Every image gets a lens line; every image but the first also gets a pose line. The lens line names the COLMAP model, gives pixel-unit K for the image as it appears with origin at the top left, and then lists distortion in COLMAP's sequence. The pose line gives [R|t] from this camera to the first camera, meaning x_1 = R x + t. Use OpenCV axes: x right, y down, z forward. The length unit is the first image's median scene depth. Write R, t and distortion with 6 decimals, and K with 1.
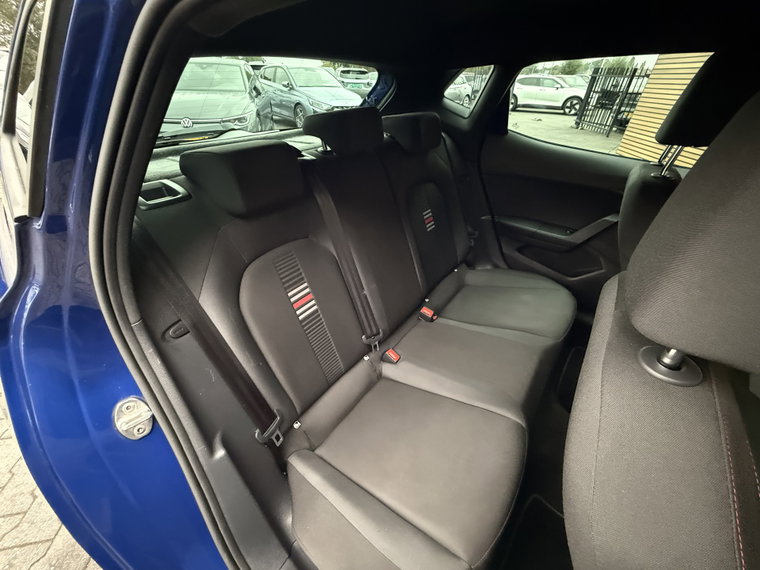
lens RADIAL K [[313.1, 0, 380.0], [0, 313.1, 285.0], [0, 0, 1]] dist [-0.000991, -0.000162]
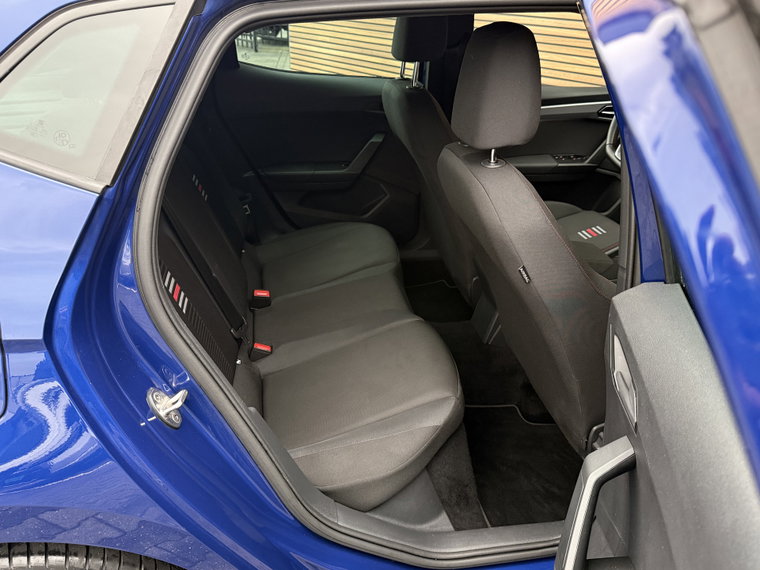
lens RADIAL K [[628.6, 0, 380.0], [0, 628.6, 285.0], [0, 0, 1]] dist [0.193222, -0.467420]
pose [[0.698013, -0.335021, 0.632881, -0.547165], [0.404939, 0.913594, 0.037007, 0.109975], [-0.590595, 0.230447, 0.773364, -0.341518]]
